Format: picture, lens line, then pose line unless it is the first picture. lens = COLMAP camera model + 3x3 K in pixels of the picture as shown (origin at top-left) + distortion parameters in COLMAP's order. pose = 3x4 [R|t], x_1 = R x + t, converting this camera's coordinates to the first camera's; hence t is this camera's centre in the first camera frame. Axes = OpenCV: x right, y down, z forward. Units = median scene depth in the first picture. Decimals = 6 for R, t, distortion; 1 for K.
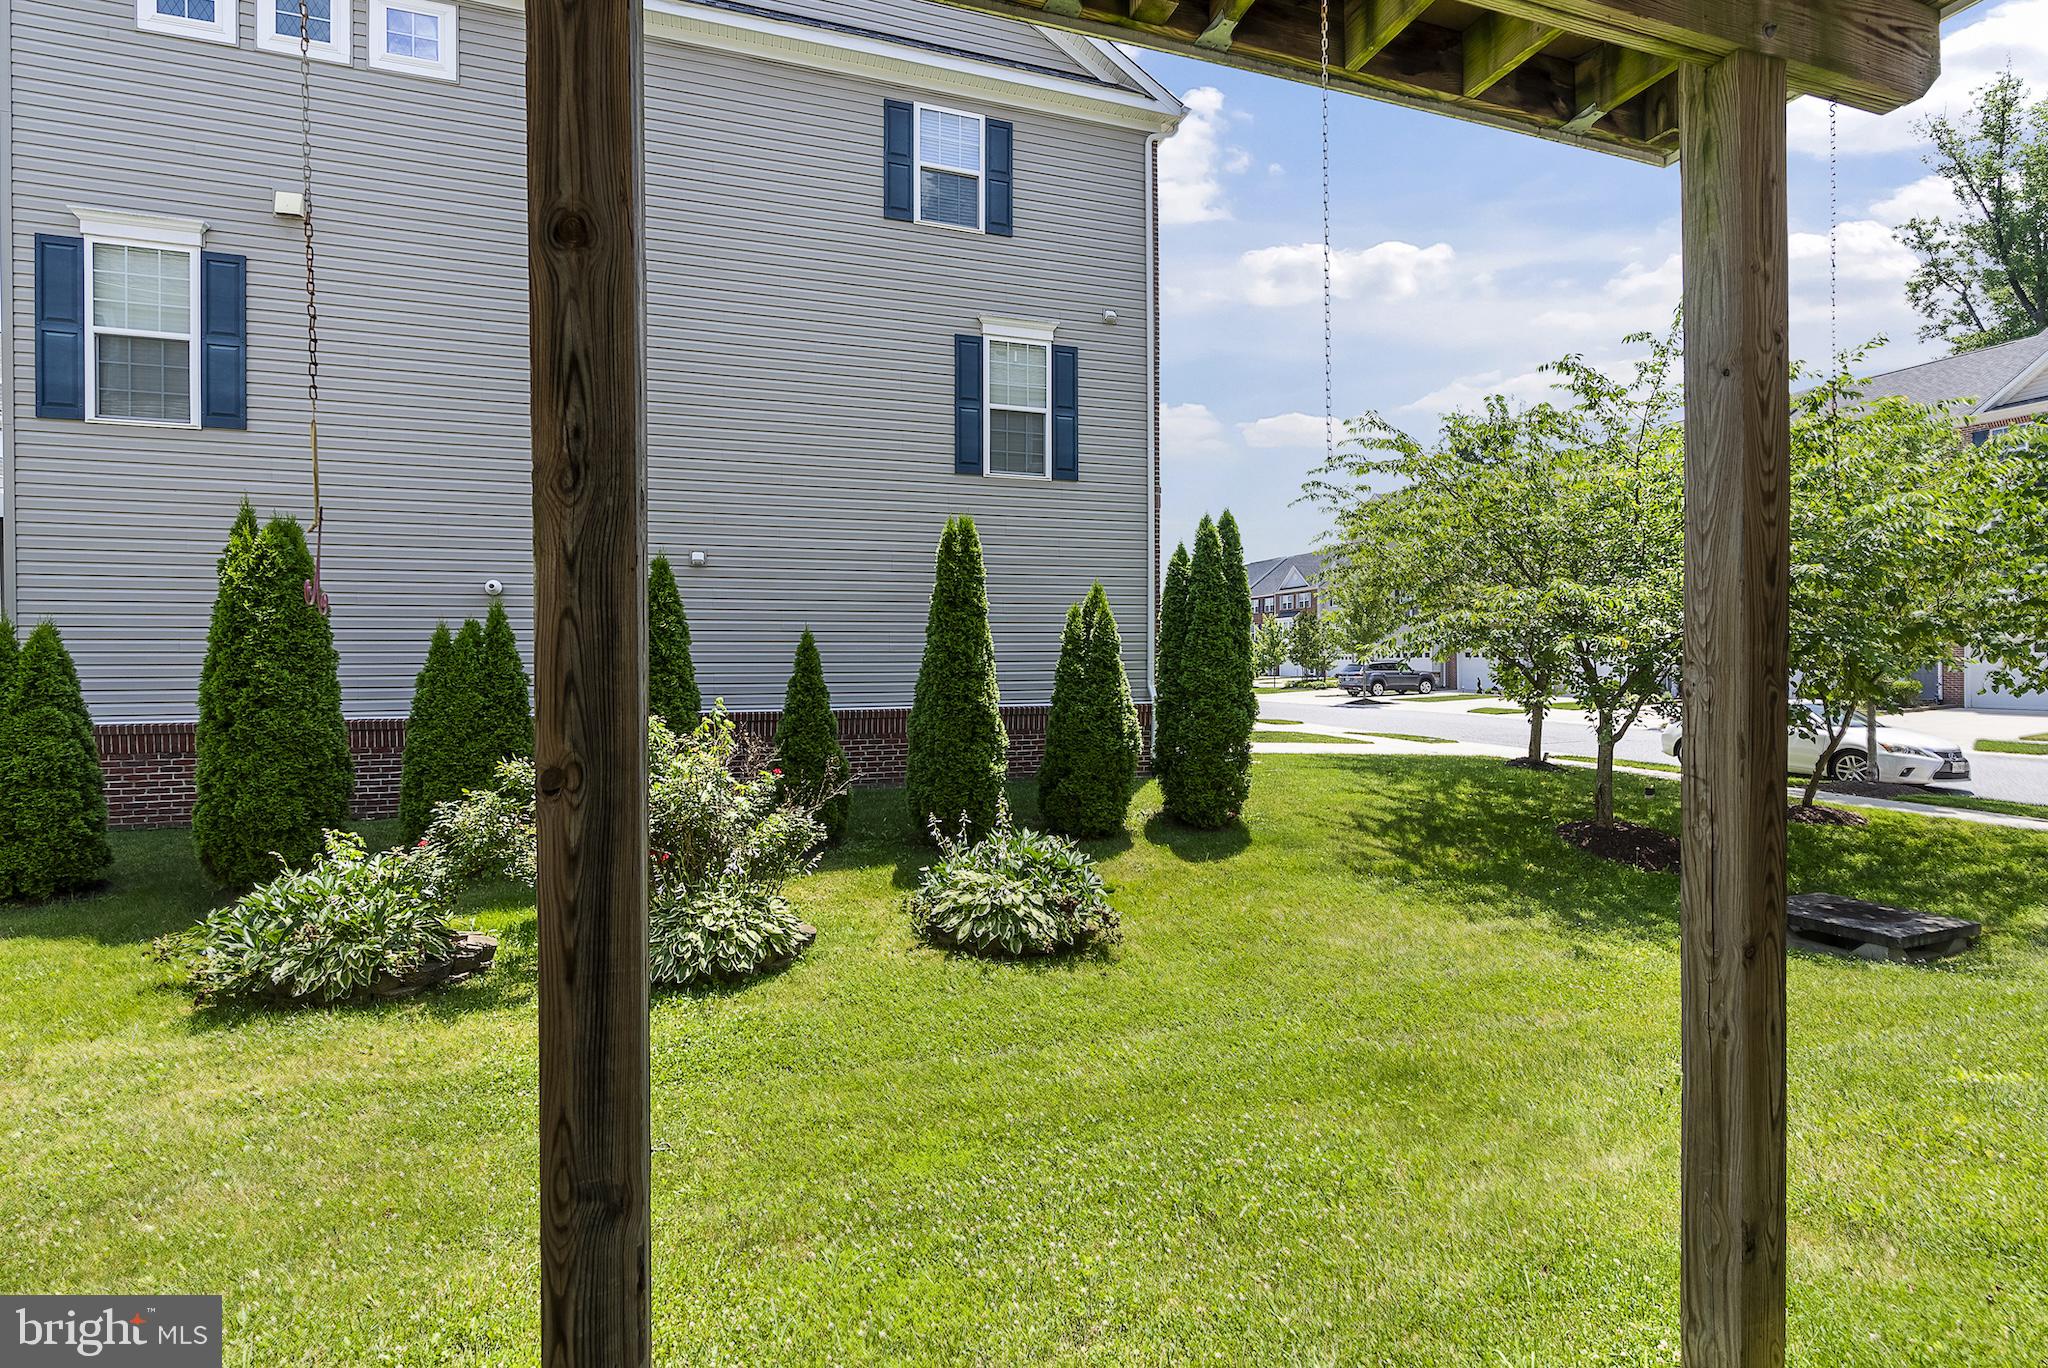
lens RADIAL K [[927.9, 0, 1024.0], [0, 927.9, 684.0], [0, 0, 1]] dist [0.000571, 0.001270]
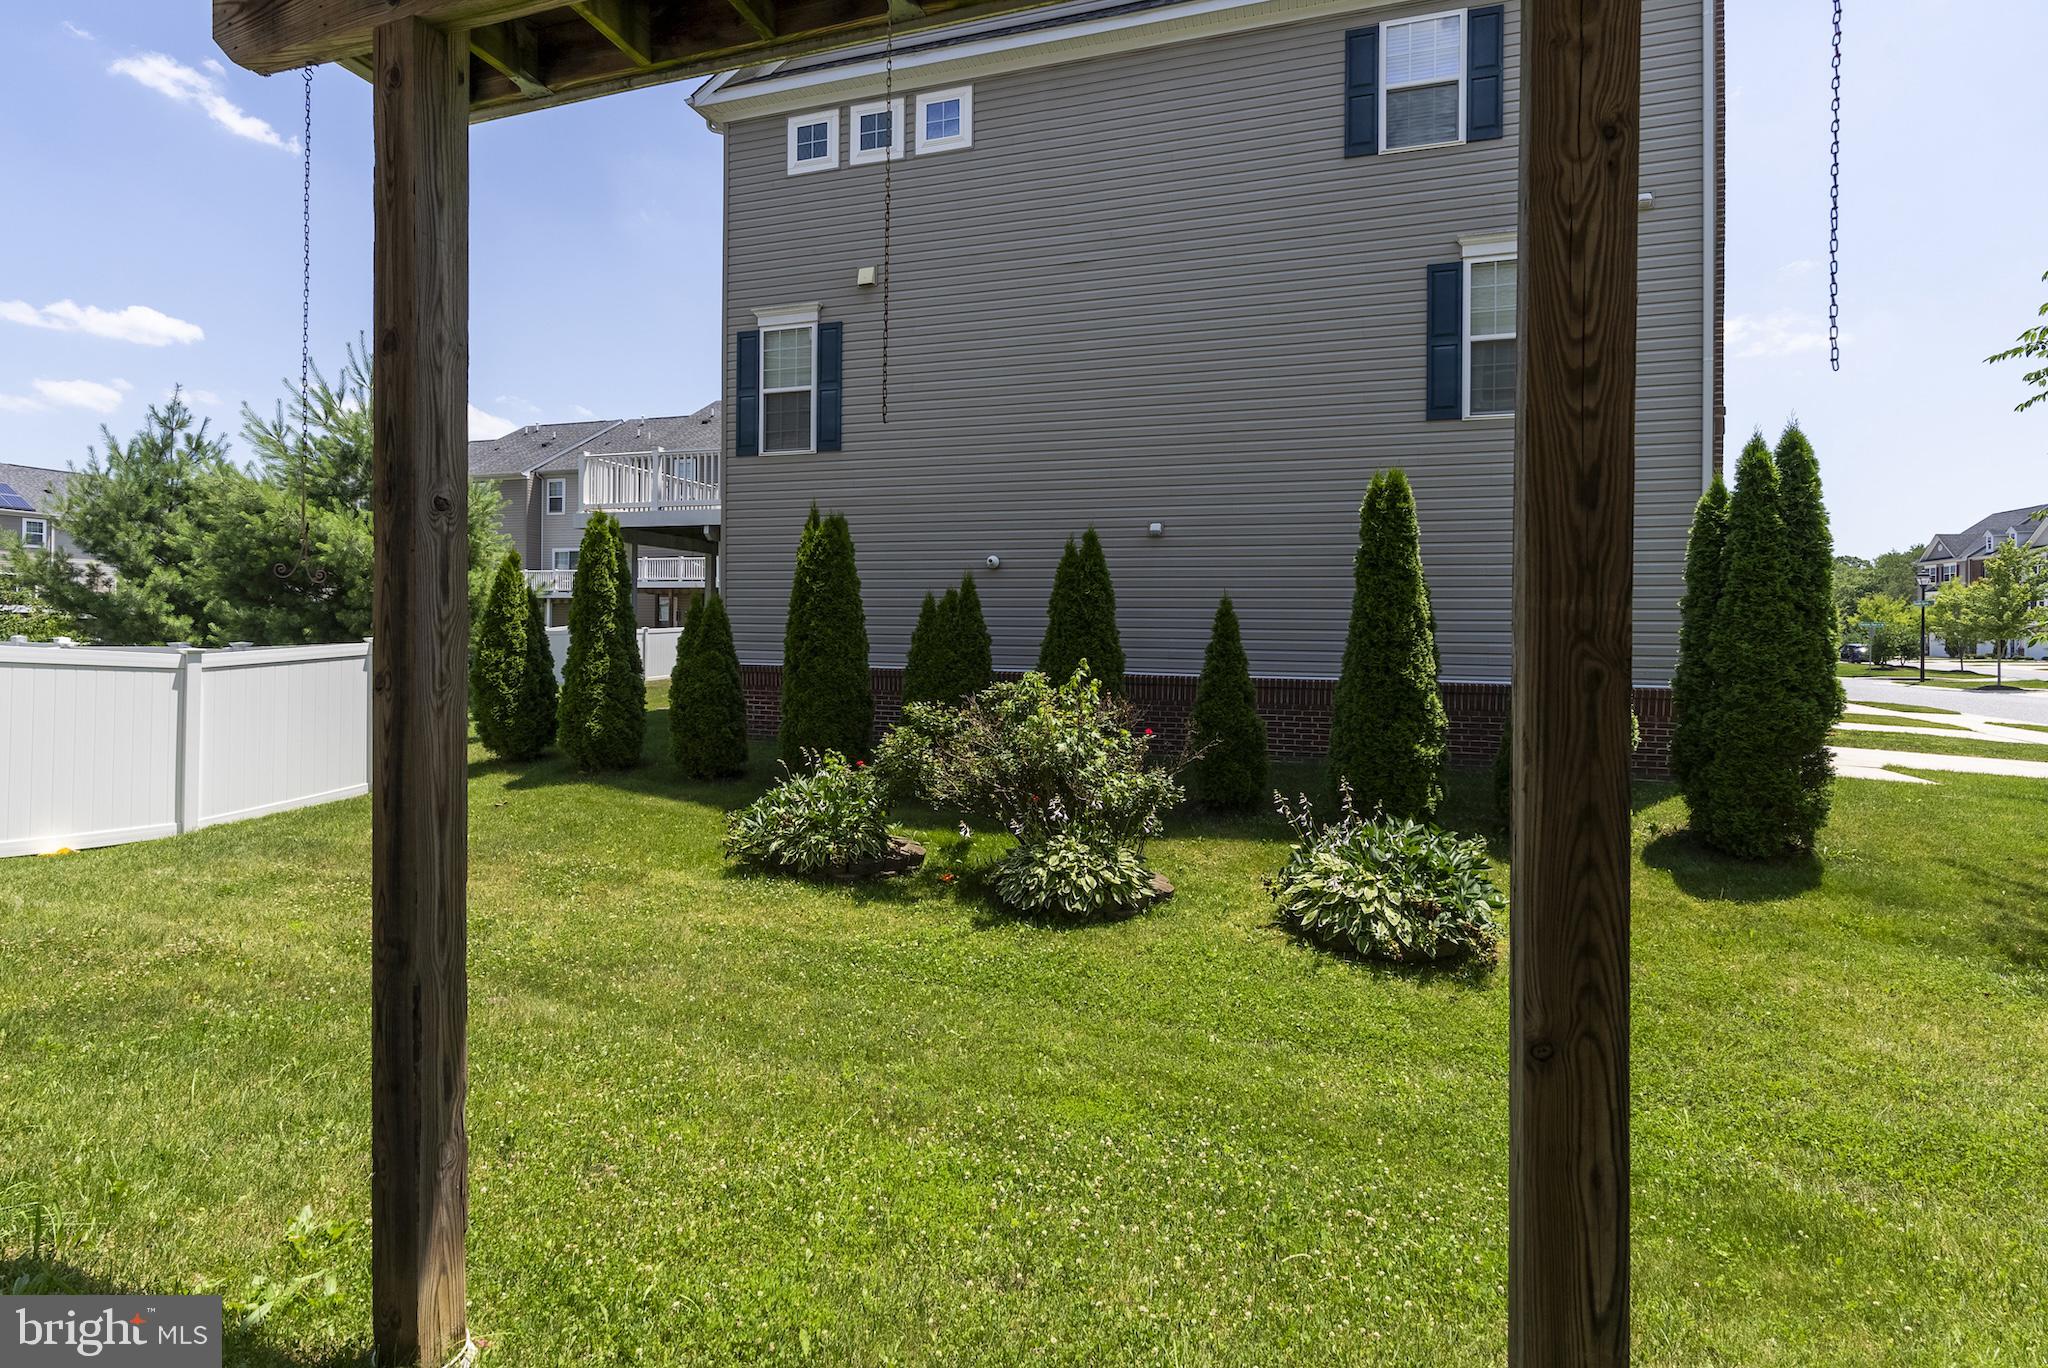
lens RADIAL K [[943.5, 0, 1023.4], [0, 943.5, 650.7], [0, 0, 1]] dist [-0.001526, 0.005115]
pose [[0.811611, 0.027290, -0.583561, 0.228386], [-0.029049, 0.999558, 0.006342, 0.000837], [0.583476, 0.011805, 0.812045, 0.056537]]
